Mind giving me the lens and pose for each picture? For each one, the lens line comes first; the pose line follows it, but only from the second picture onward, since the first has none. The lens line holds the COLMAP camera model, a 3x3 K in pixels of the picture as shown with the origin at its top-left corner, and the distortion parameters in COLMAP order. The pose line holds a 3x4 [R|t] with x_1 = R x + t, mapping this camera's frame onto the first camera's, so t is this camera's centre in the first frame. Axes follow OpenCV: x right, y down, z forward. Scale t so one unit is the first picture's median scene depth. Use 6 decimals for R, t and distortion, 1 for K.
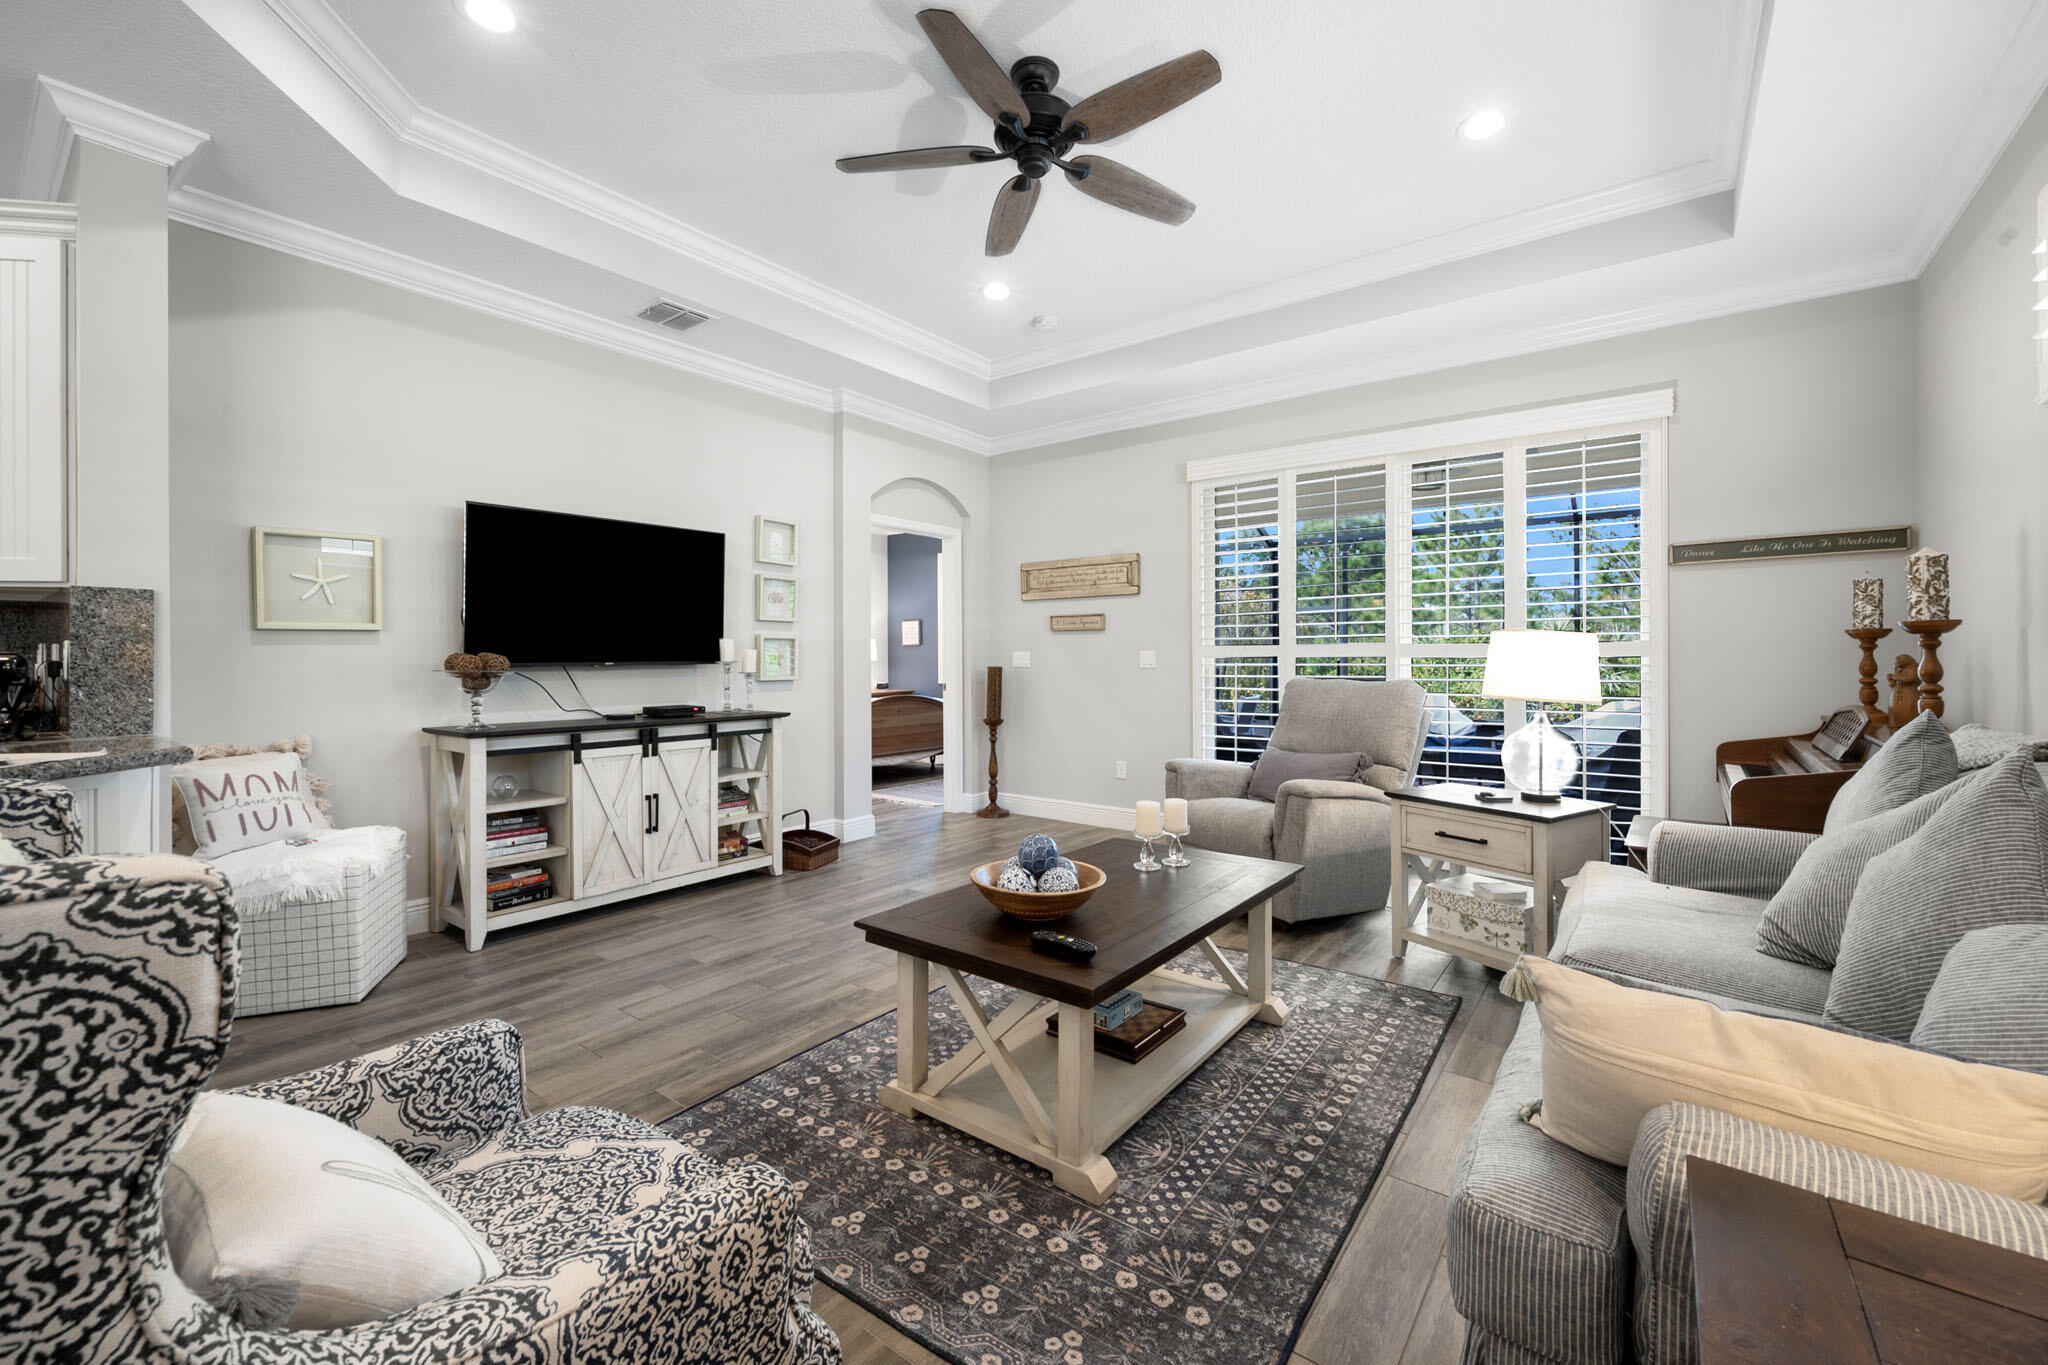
lens RADIAL K [[843.6, 0, 1019.7], [0, 843.6, 668.6], [0, 0, 1]] dist [0.002915, 0.000321]
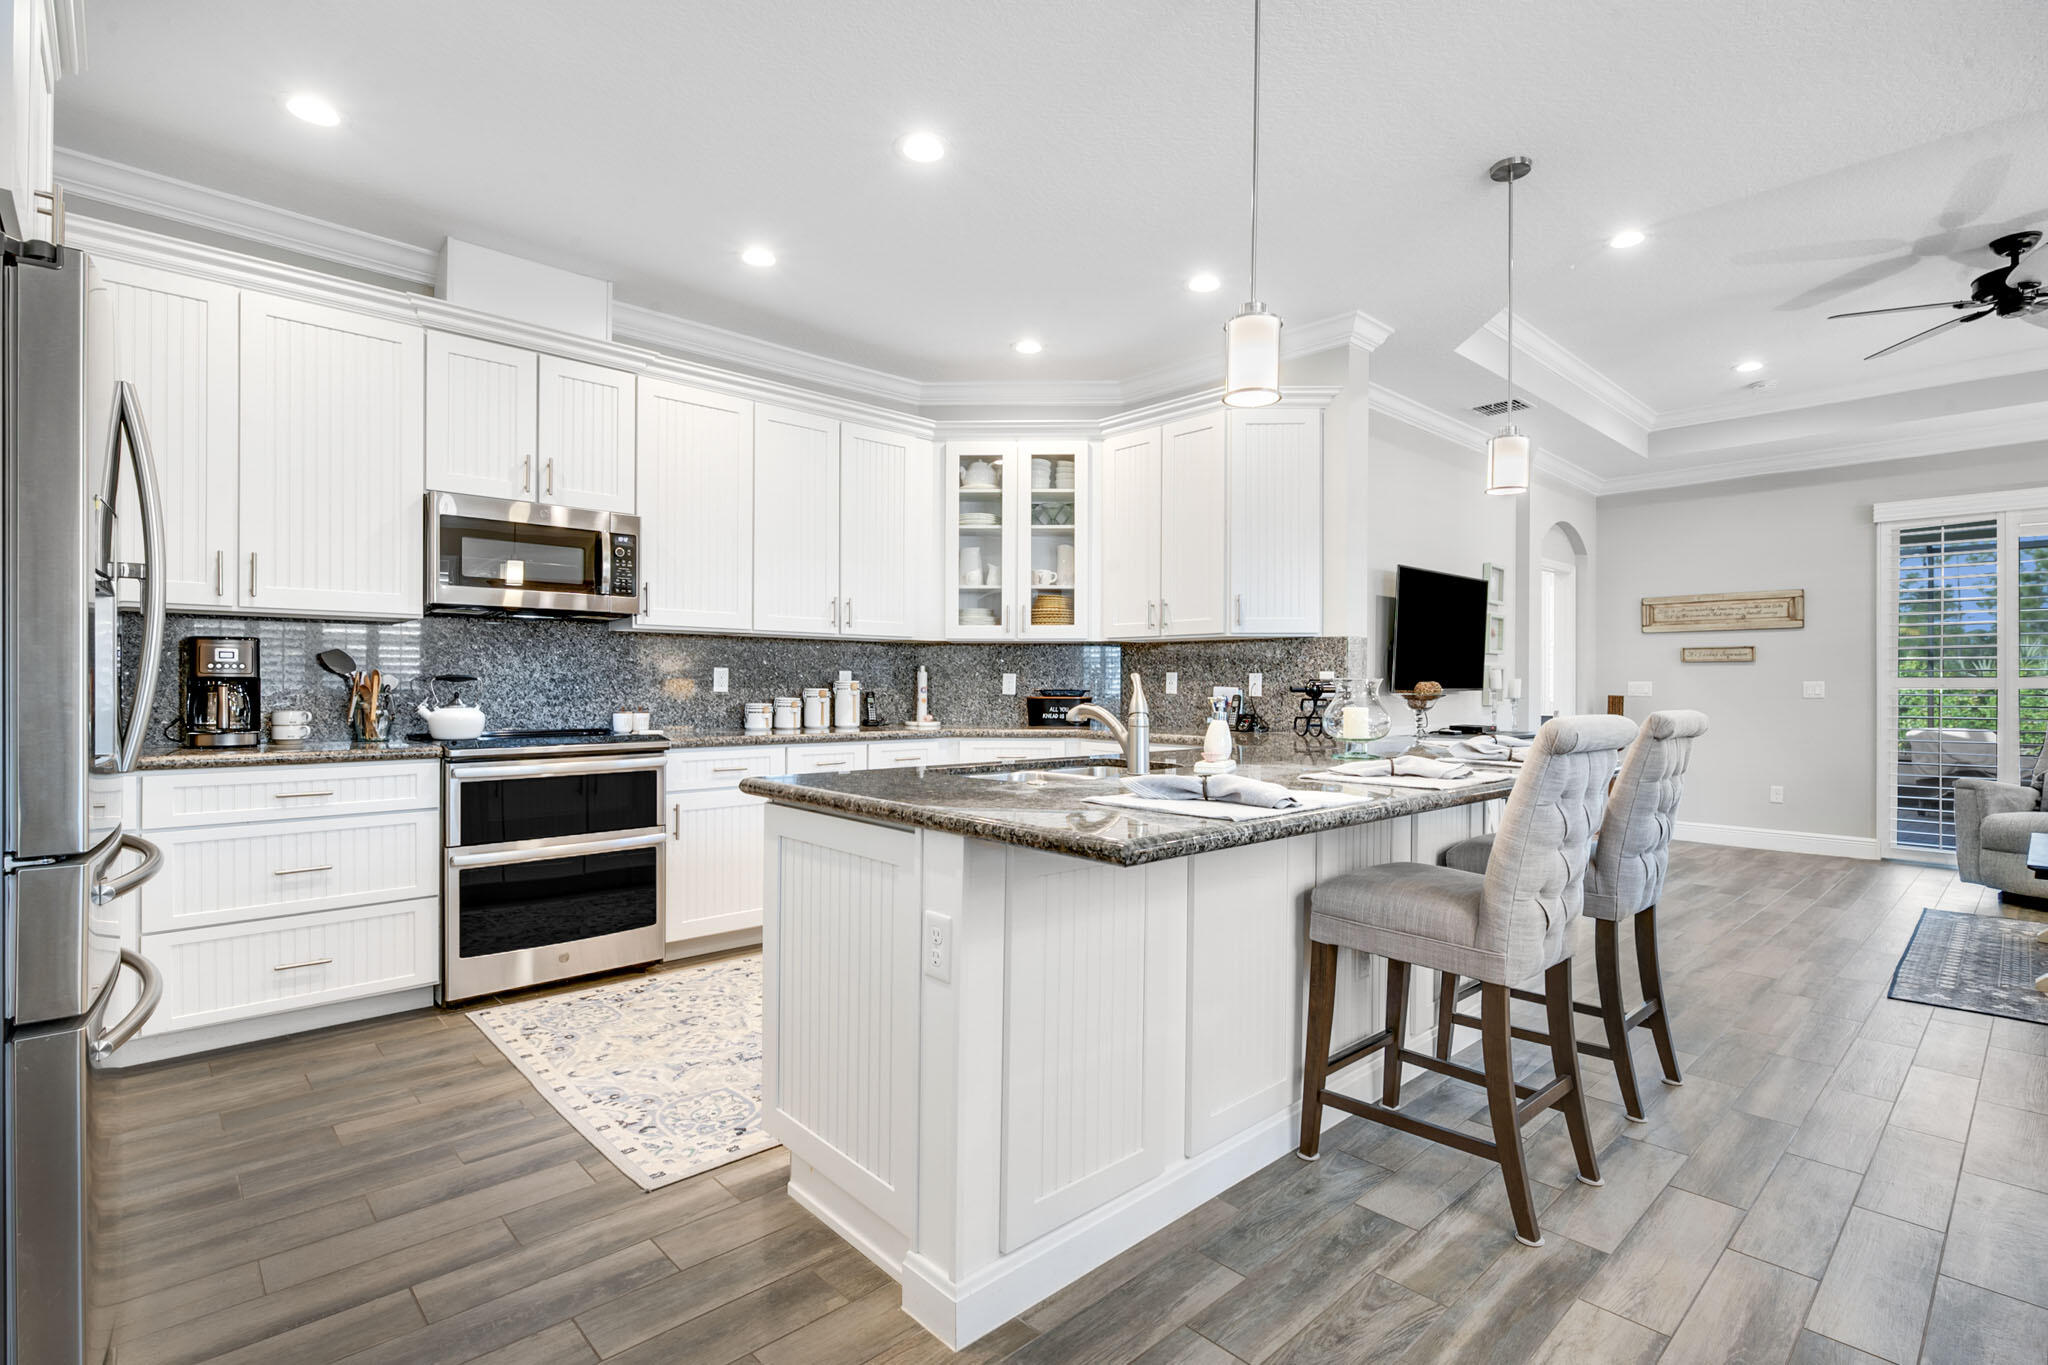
lens RADIAL K [[963.7, 0, 1027.6], [0, 963.7, 688.6], [0, 0, 1]] dist [-0.002115, -0.000206]
pose [[0.984081, 0.007595, -0.177556, -0.832105], [-0.009653, 0.999896, -0.010731, 0.014377], [0.177456, 0.012274, 0.984052, -0.496986]]
